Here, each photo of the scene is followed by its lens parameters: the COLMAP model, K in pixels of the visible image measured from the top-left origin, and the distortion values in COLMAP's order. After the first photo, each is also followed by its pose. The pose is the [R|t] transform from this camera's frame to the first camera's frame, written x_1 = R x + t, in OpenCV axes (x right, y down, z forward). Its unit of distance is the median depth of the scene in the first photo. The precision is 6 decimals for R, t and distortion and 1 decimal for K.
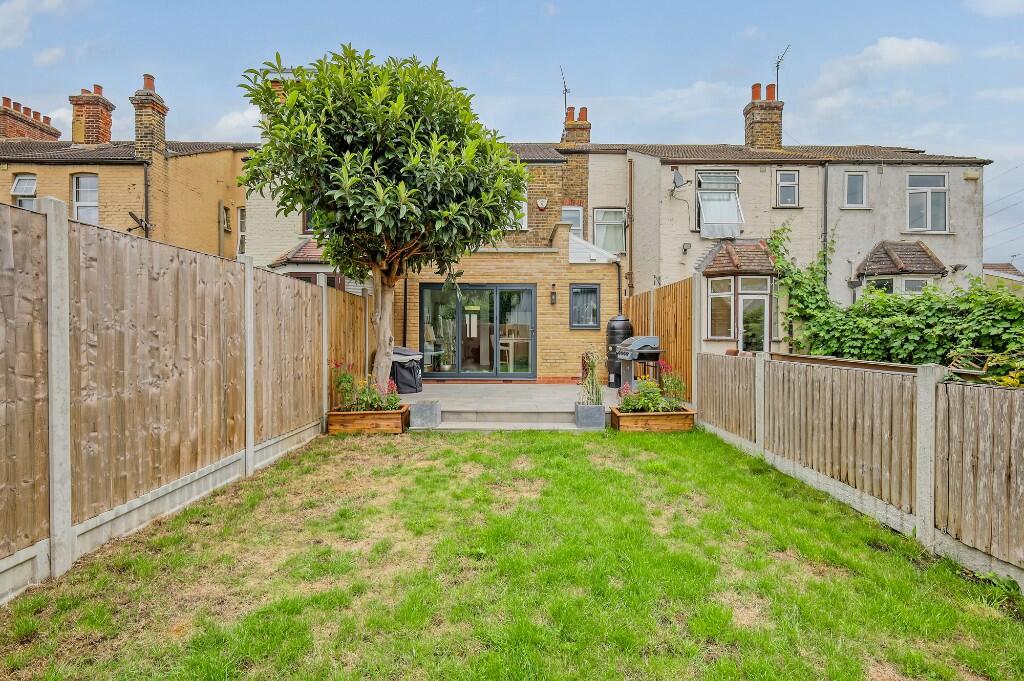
lens RADIAL K [[445.5, 0, 513.2], [0, 445.5, 342.9], [0, 0, 1]] dist [0.002210, 0.000354]
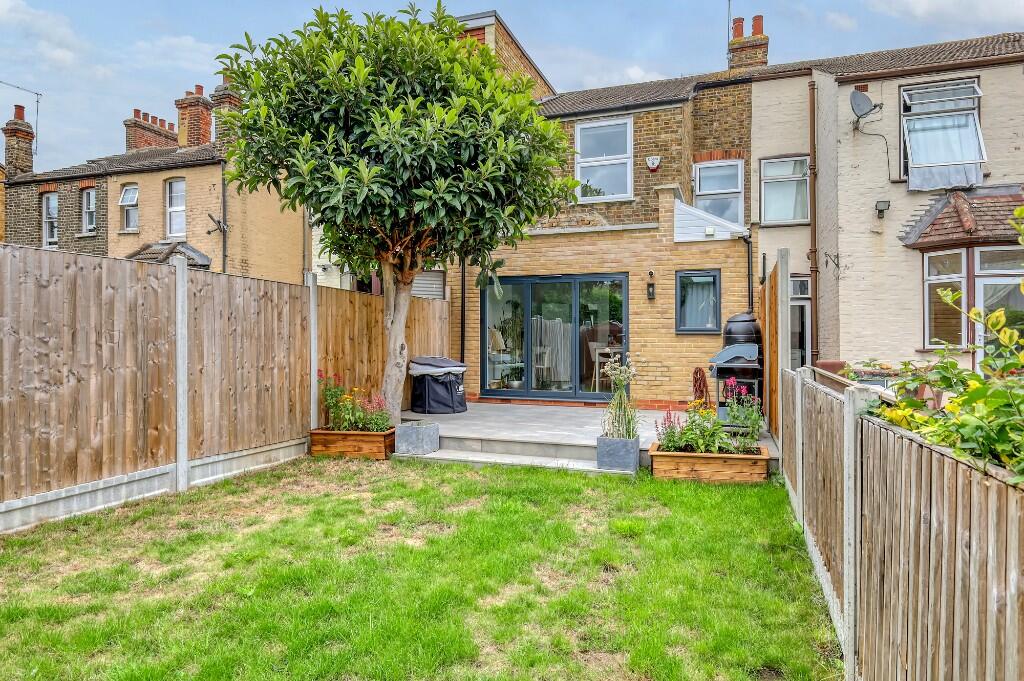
lens RADIAL K [[587.3, 0, 513.5], [0, 587.3, 349.7], [0, 0, 1]] dist [0.003136, 0.001376]
pose [[0.946554, 0.003820, -0.322523, 0.337042], [-0.005788, 0.999970, -0.005144, 0.001240], [0.322494, 0.006736, 0.946548, 0.037704]]
